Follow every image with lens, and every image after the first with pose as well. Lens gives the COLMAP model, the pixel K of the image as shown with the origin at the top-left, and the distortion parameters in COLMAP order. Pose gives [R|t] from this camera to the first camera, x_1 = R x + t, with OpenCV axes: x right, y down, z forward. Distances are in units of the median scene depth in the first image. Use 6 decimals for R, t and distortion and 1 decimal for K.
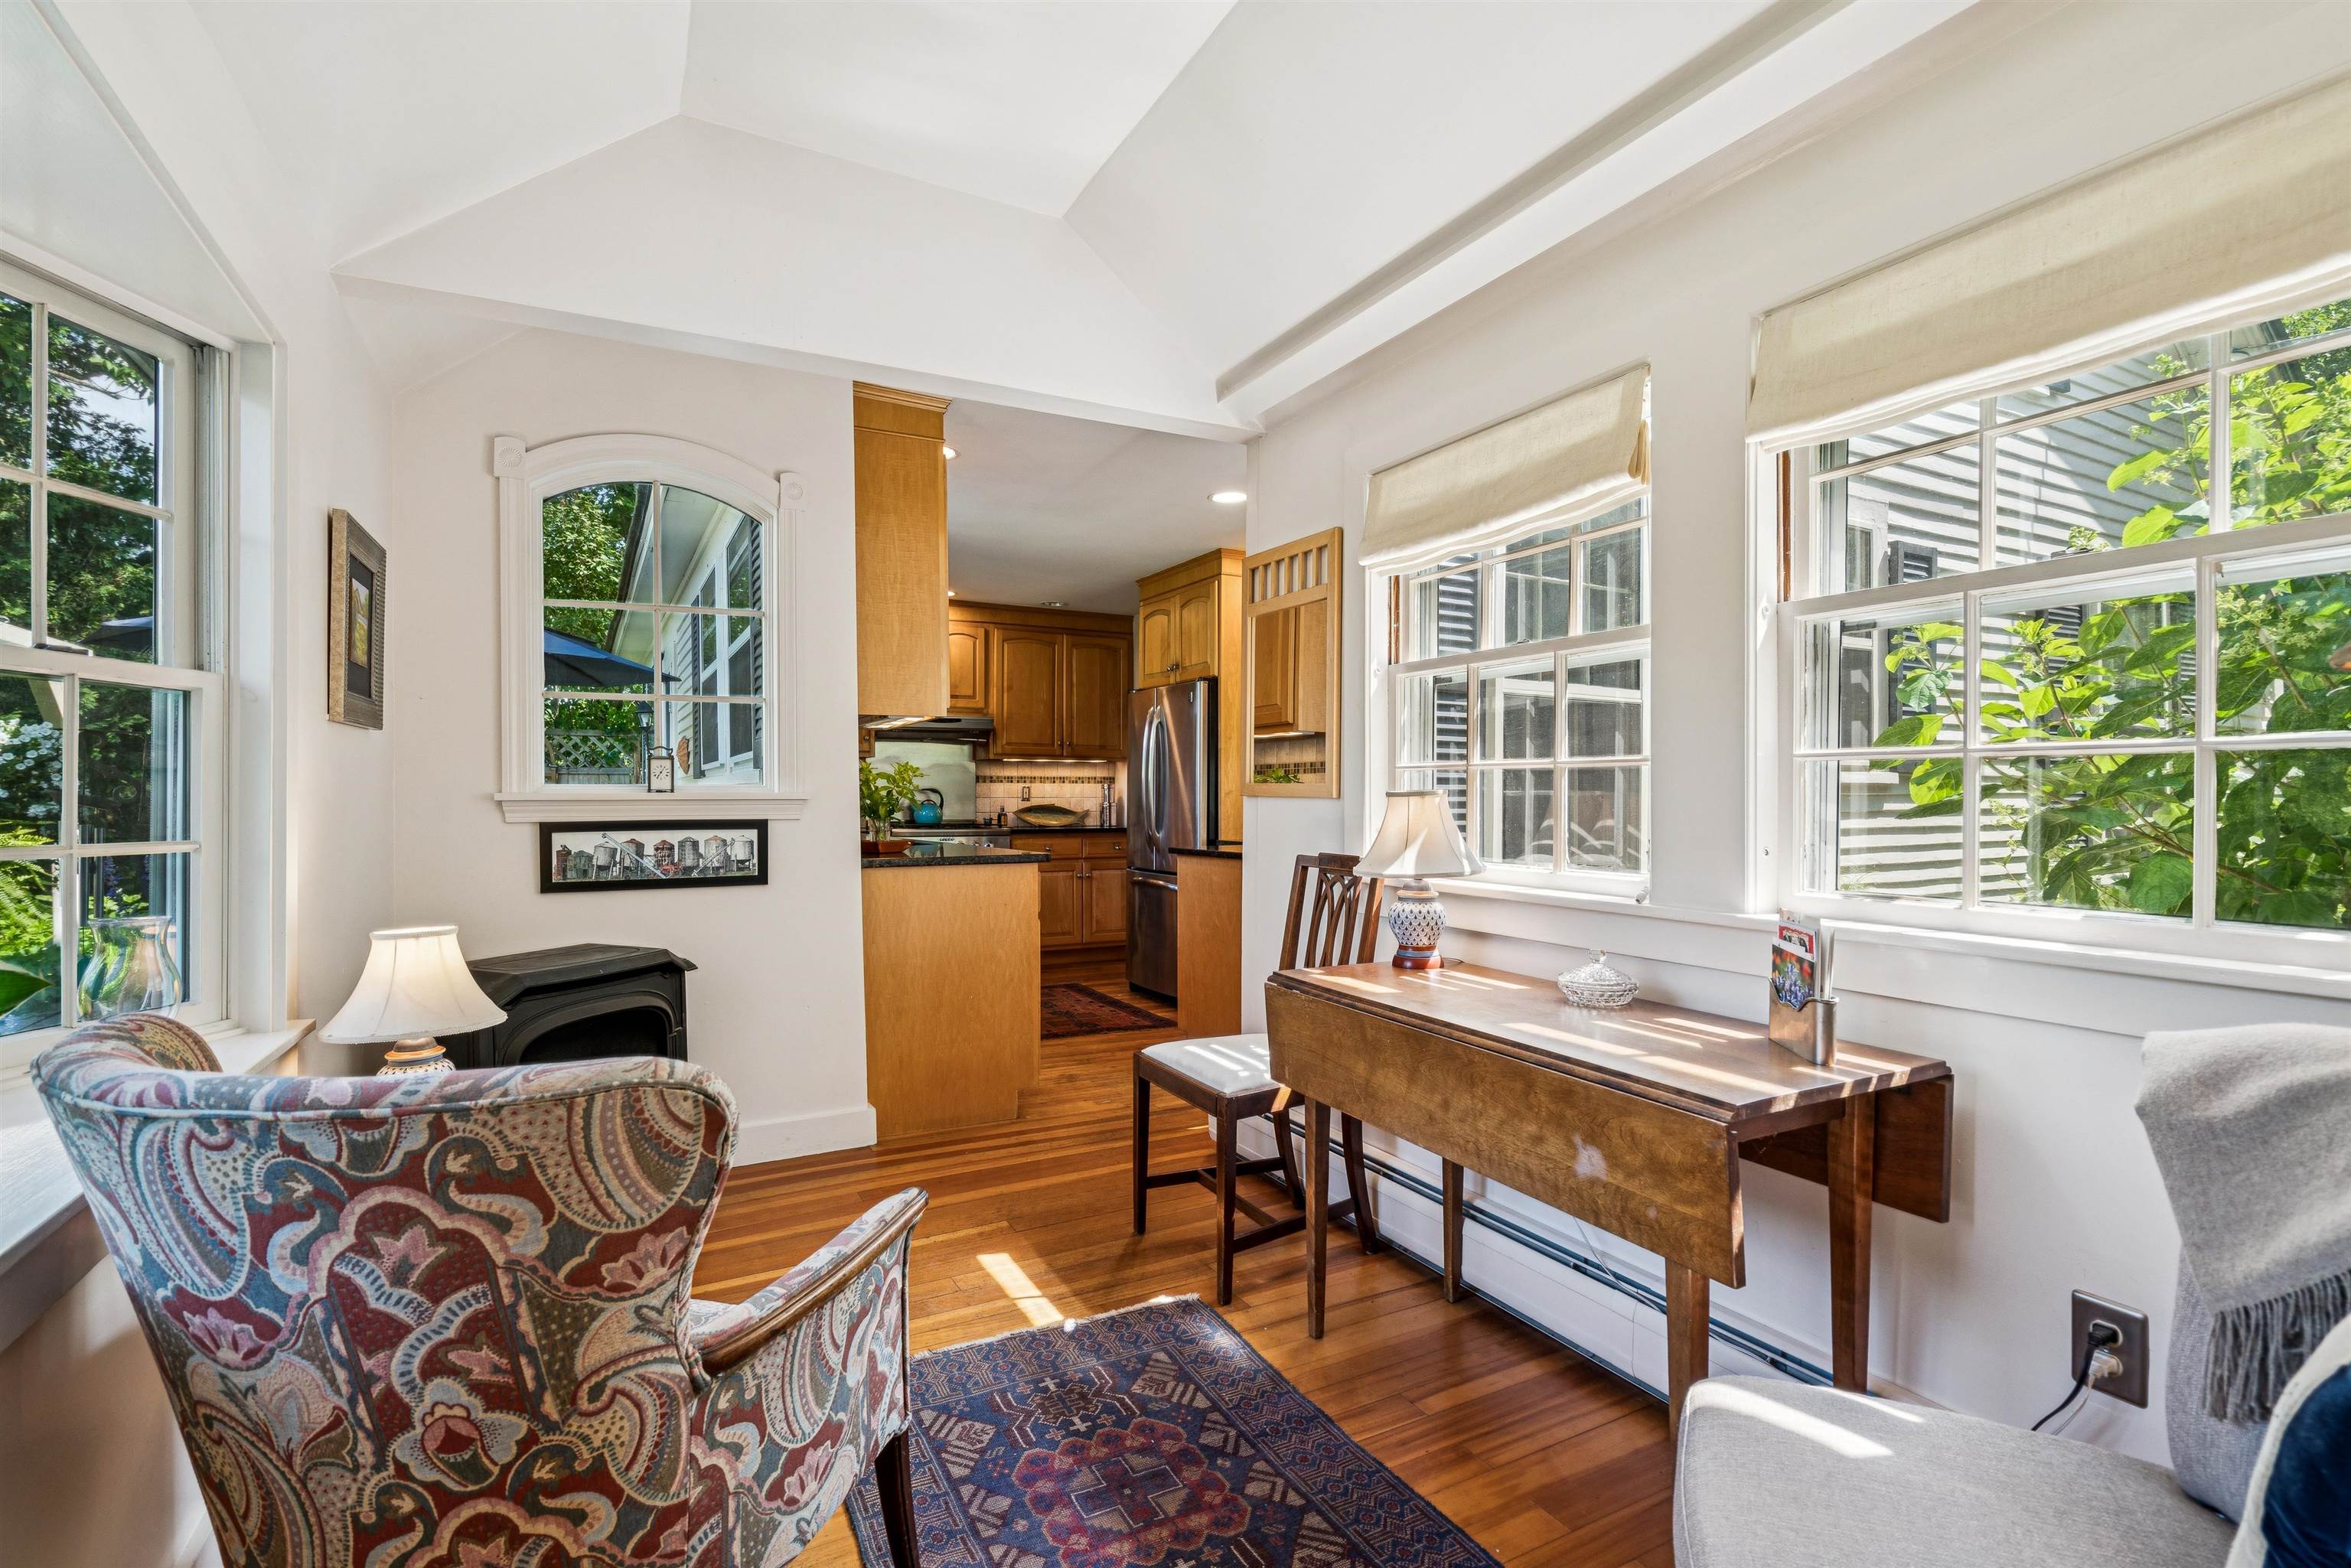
lens RADIAL K [[1069.4, 0, 1165.2], [0, 1069.4, 775.8], [0, 0, 1]] dist [-0.001107, 0.000438]
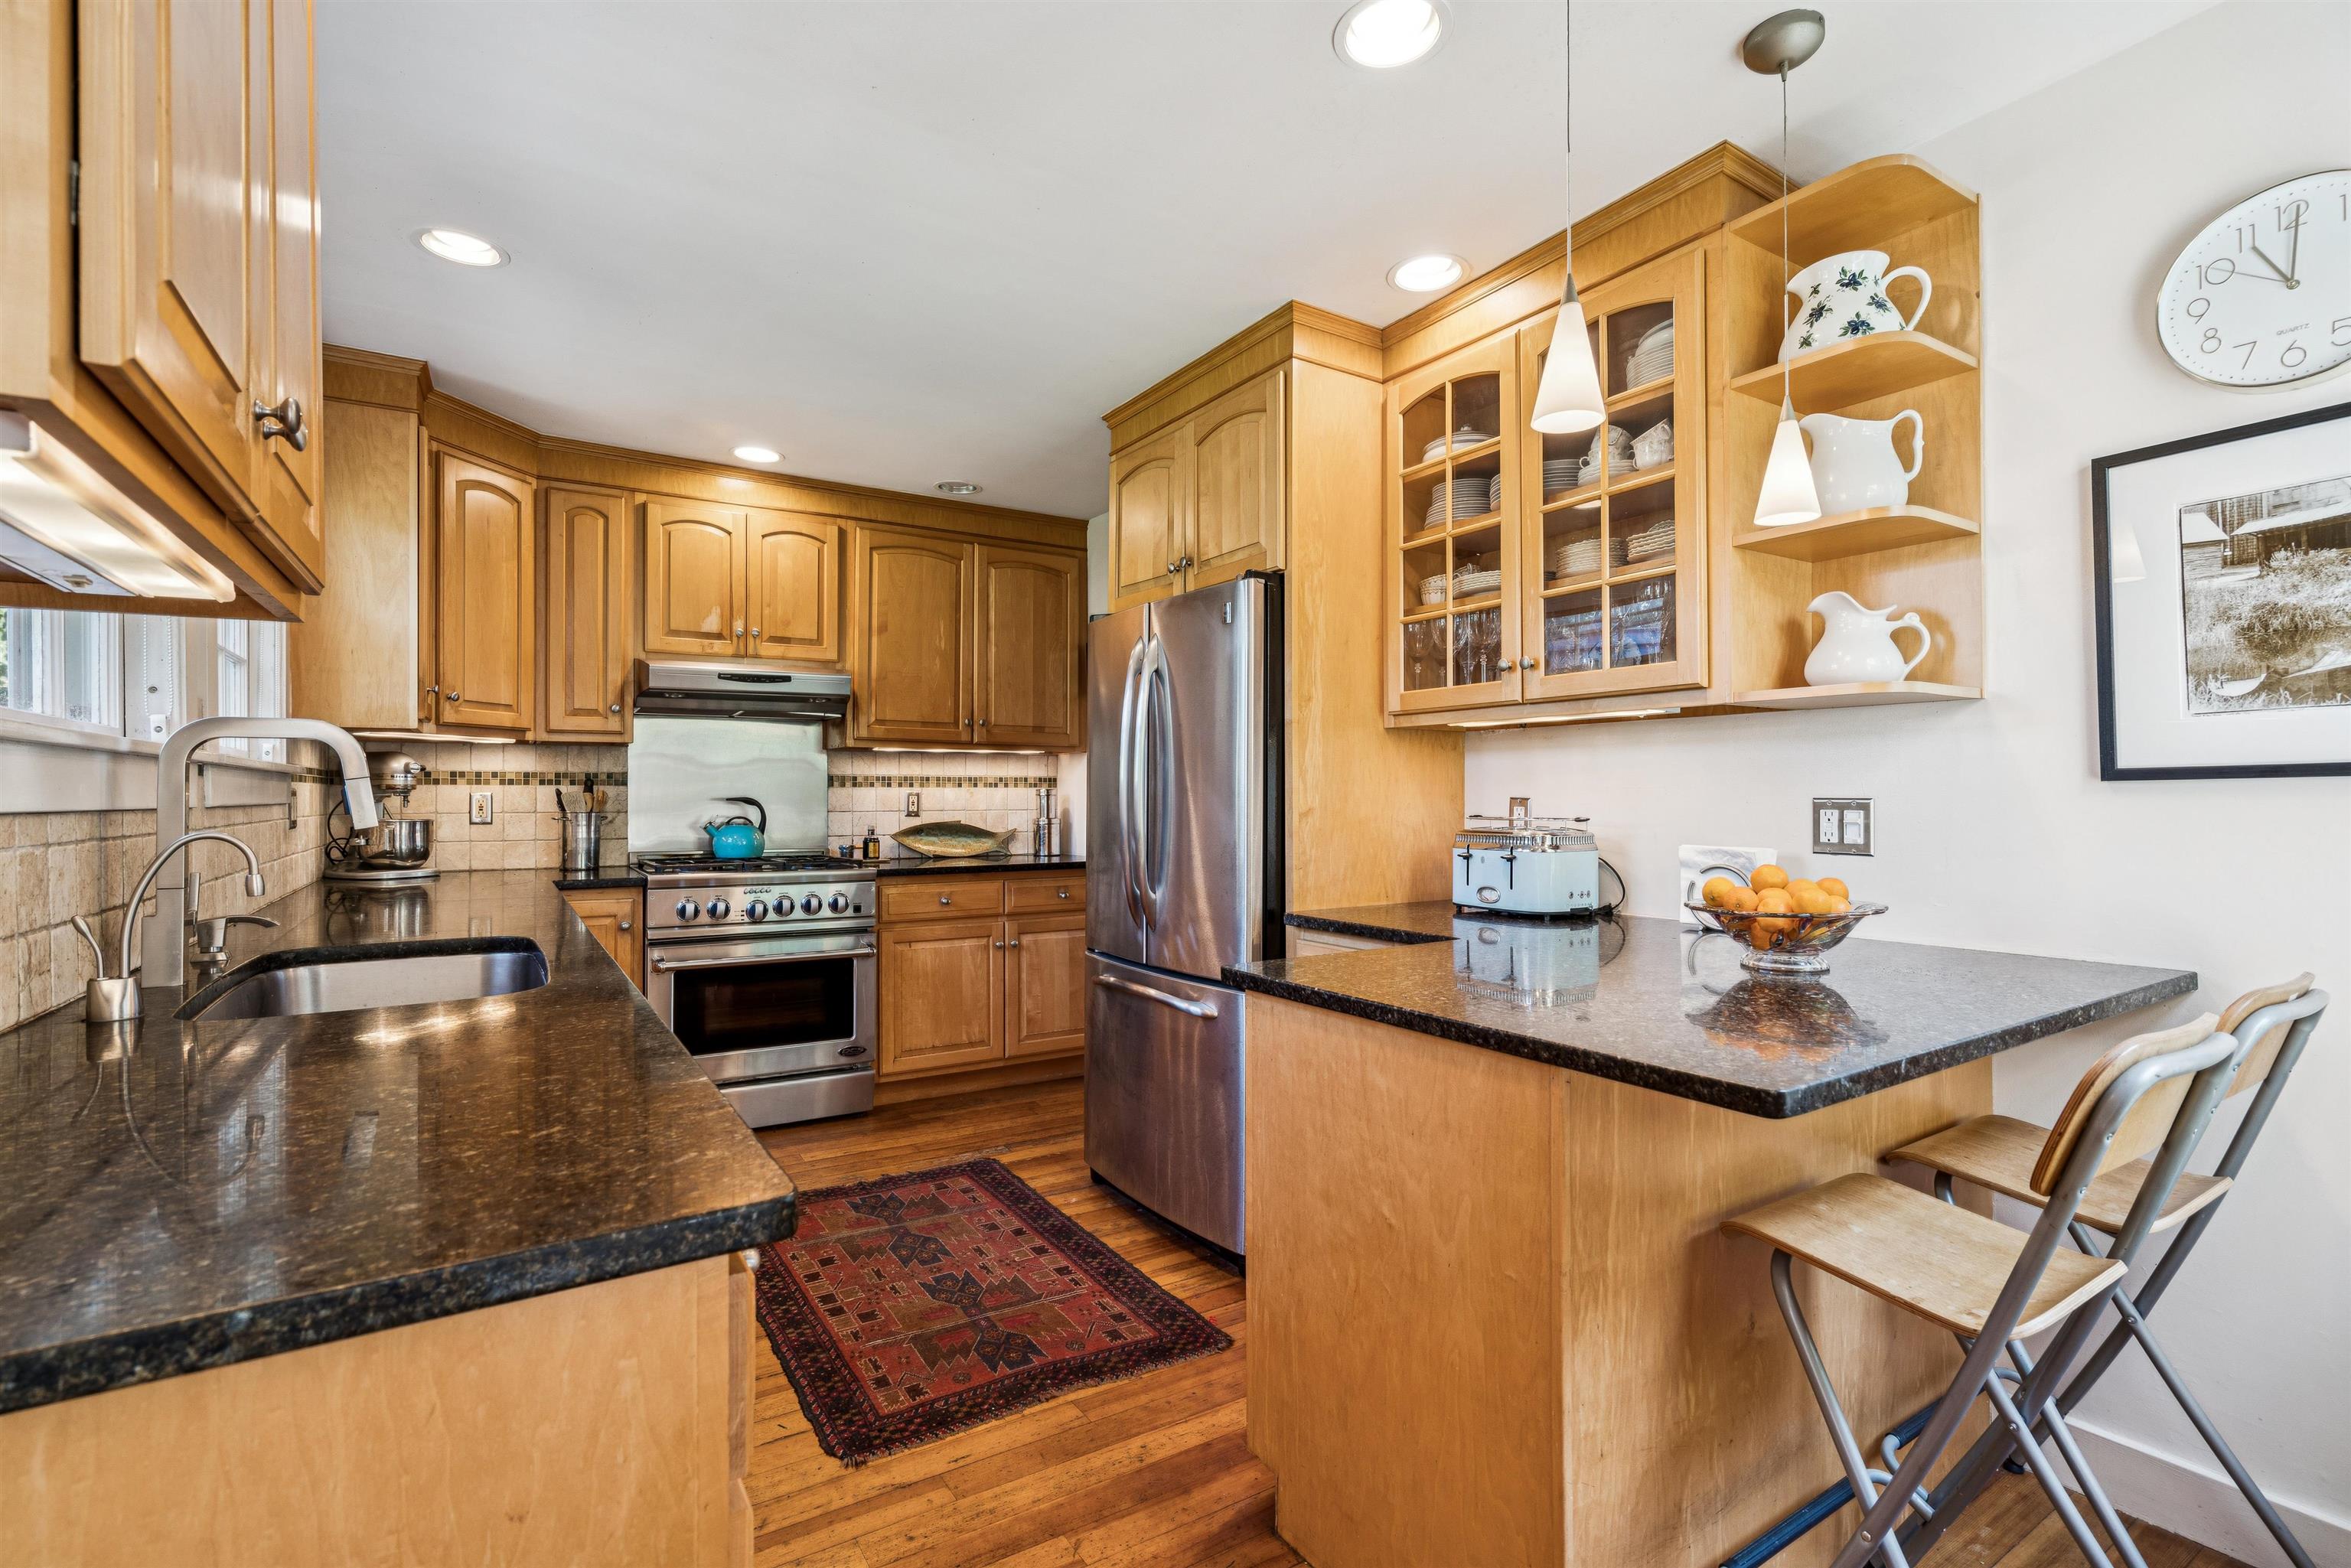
lens RADIAL K [[1069.4, 0, 1165.2], [0, 1069.4, 775.8], [0, 0, 1]] dist [-0.001107, 0.000438]
pose [[0.997864, 0.001546, 0.065313, -0.026662], [-0.001552, 0.999999, 0.000050, -0.000127], [-0.065313, -0.000151, 0.997865, 0.392738]]
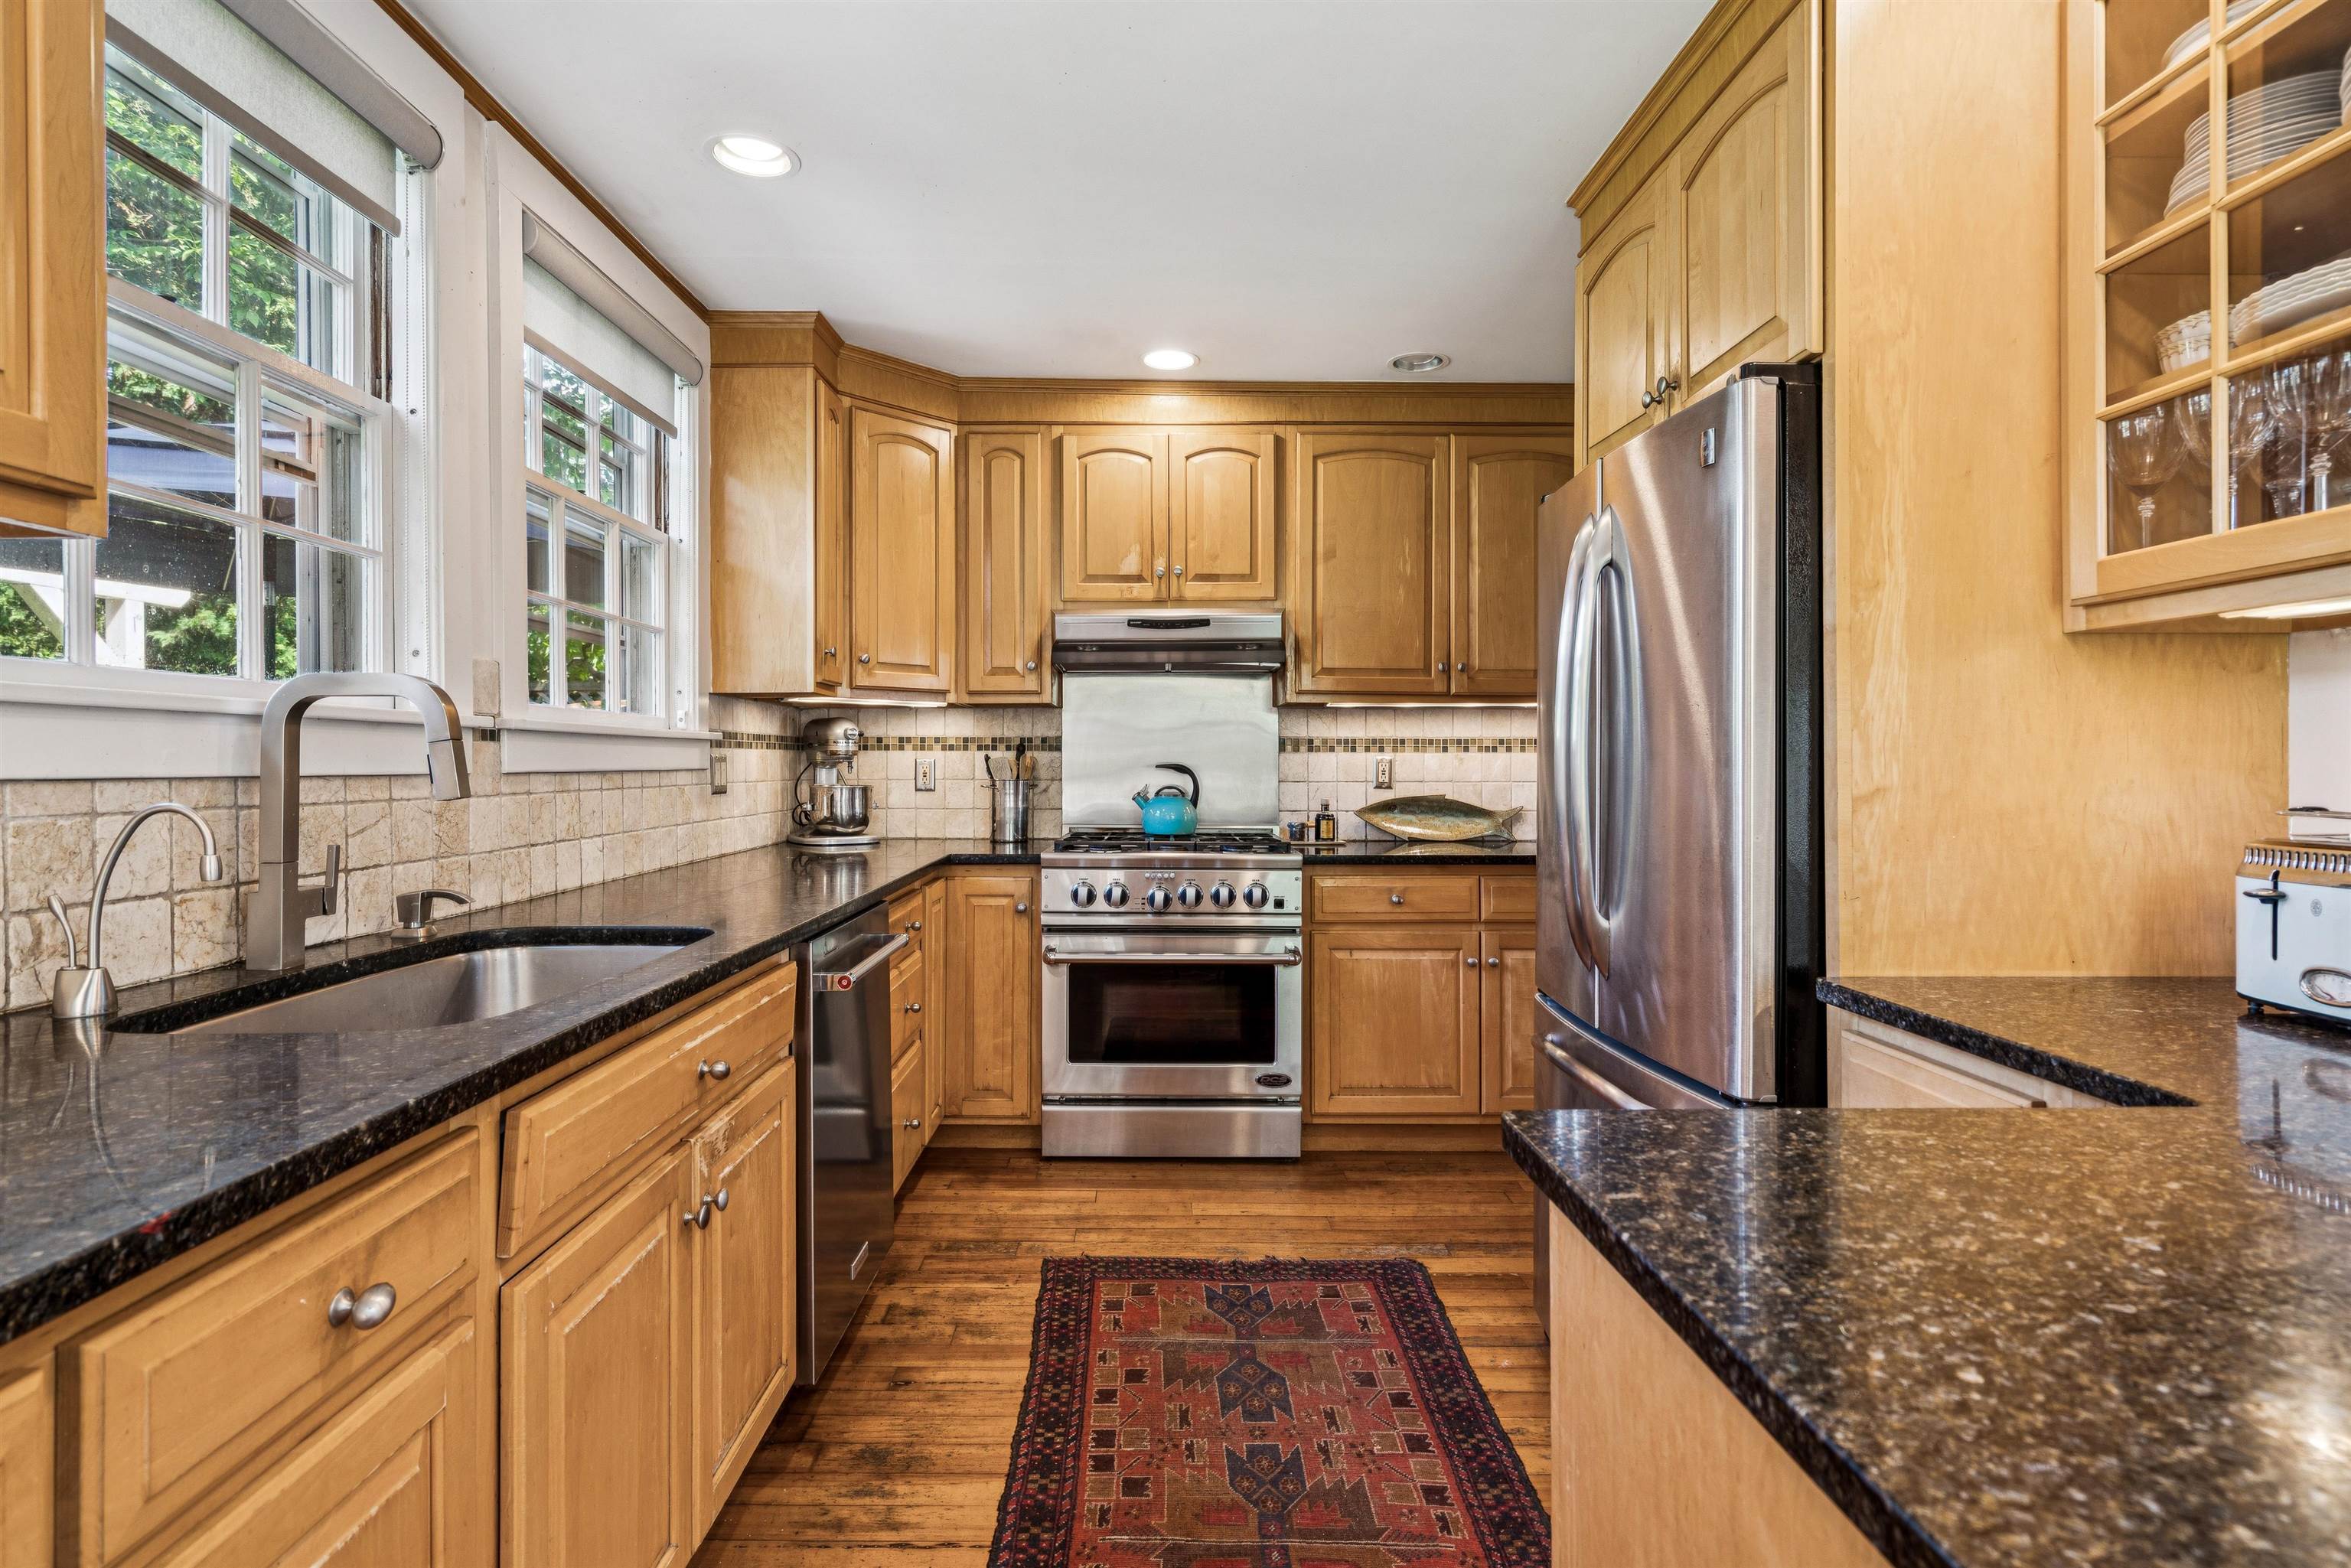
lens RADIAL K [[1156.8, 0, 1155.2], [0, 1156.8, 746.1], [0, 0, 1]] dist [-0.000733, 0.001850]
pose [[0.884481, -0.004128, -0.466559, 0.026983], [0.006432, 0.999974, 0.003346, 0.001582], [0.466533, -0.005961, 0.884484, 0.501484]]
